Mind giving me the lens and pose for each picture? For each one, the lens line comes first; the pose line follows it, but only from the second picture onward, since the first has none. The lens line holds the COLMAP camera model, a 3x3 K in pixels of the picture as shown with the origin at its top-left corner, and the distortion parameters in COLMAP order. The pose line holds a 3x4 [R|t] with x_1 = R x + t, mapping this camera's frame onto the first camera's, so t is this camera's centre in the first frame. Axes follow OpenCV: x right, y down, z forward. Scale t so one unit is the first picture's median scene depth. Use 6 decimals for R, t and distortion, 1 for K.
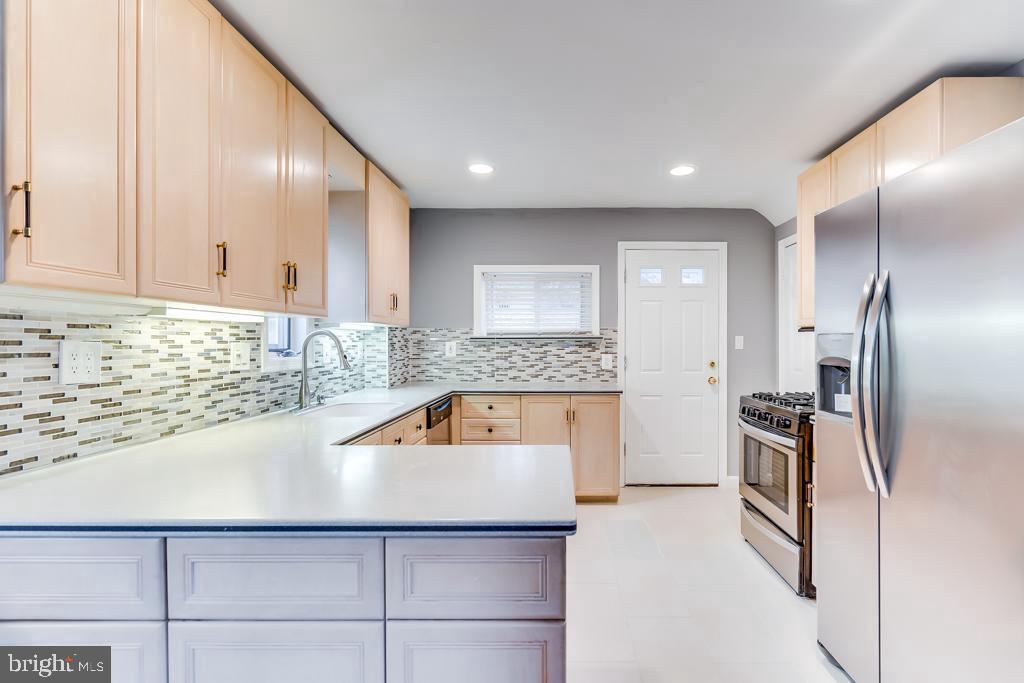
lens RADIAL K [[494.9, 0, 552.6], [0, 494.9, 346.2], [0, 0, 1]] dist [-0.007326, 0.002948]
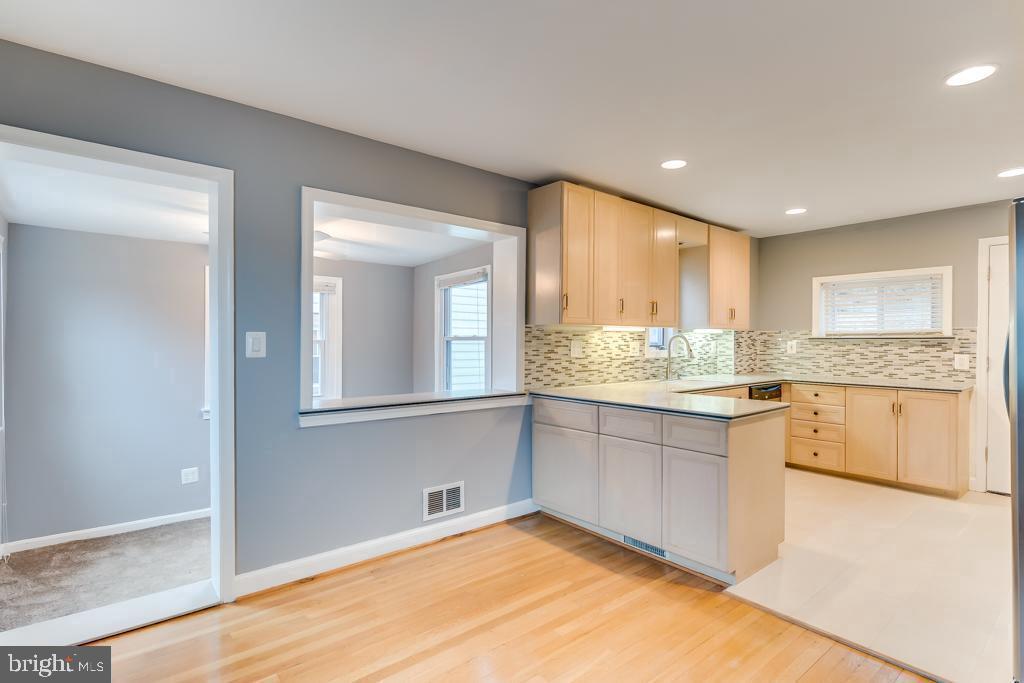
lens RADIAL K [[494.9, 0, 512.8], [0, 494.9, 341.7], [0, 0, 1]] dist [-0.007326, 0.002948]
pose [[0.647014, 0.003708, -0.762469, 0.498832], [-0.008697, 0.999959, -0.002518, 0.001553], [0.762428, 0.008261, 0.647020, -0.576162]]
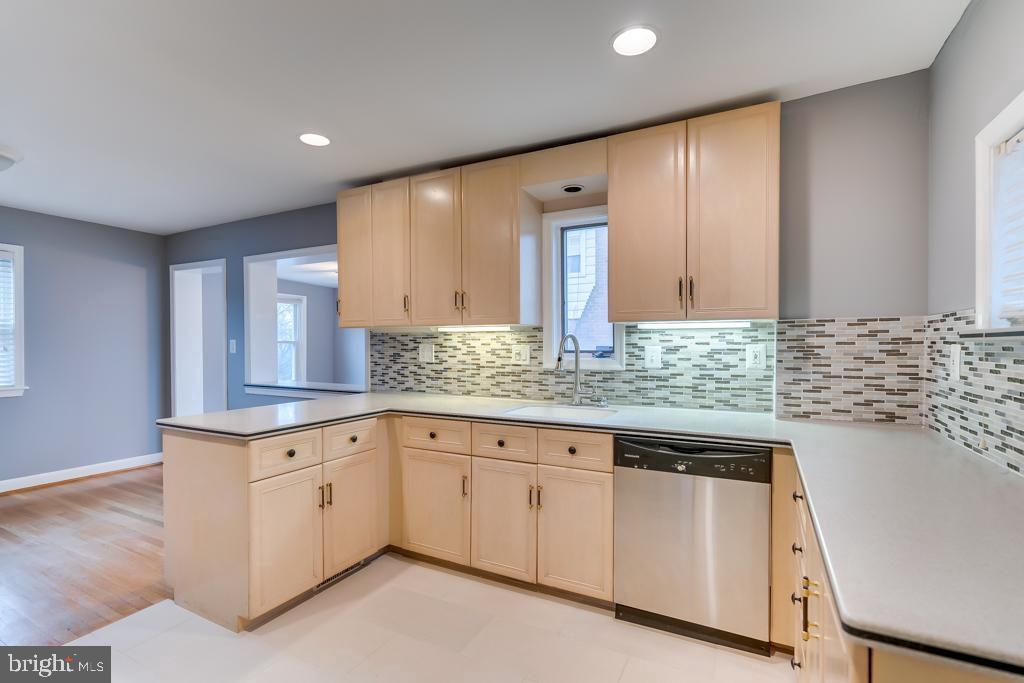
lens RADIAL K [[494.9, 0, 537.4], [0, 494.9, 344.1], [0, 0, 1]] dist [-0.007326, 0.002948]
pose [[-0.446498, 0.005941, -0.894765, 0.569210], [-0.004624, 0.999949, 0.008947, -0.020682], [0.894773, 0.008132, -0.446448, 1.539413]]
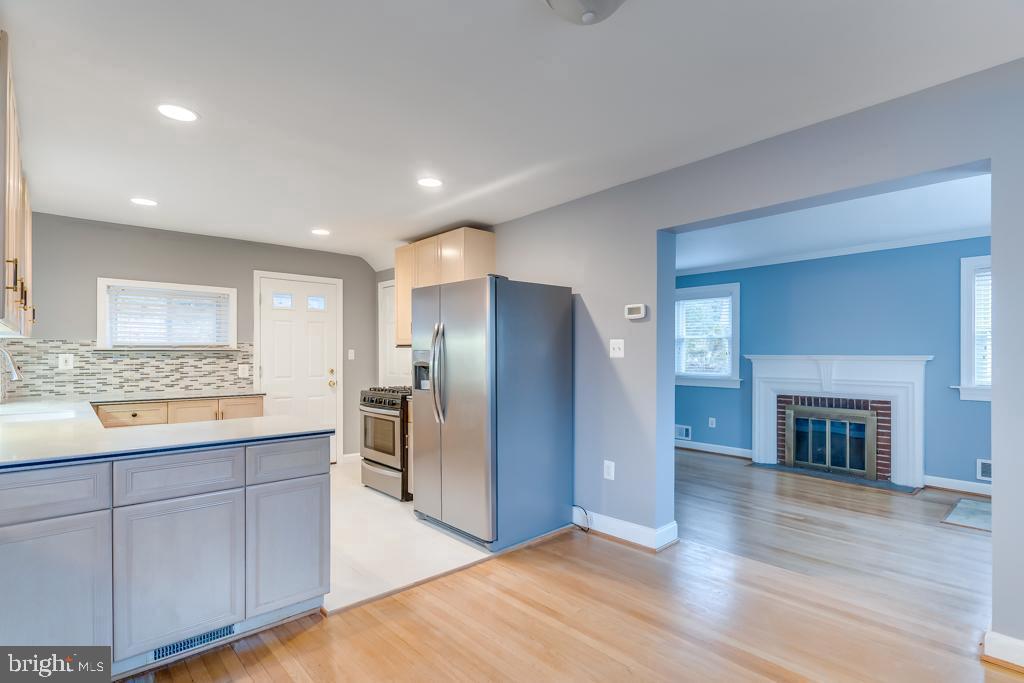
lens RADIAL K [[504.5, 0, 516.5], [0, 504.5, 352.5], [0, 0, 1]] dist [0.005677, 0.000159]
pose [[0.738476, 0.002790, 0.674274, -0.393614], [0.005375, 0.999935, -0.010024, 0.005143], [-0.674258, 0.011027, 0.738414, -0.578425]]
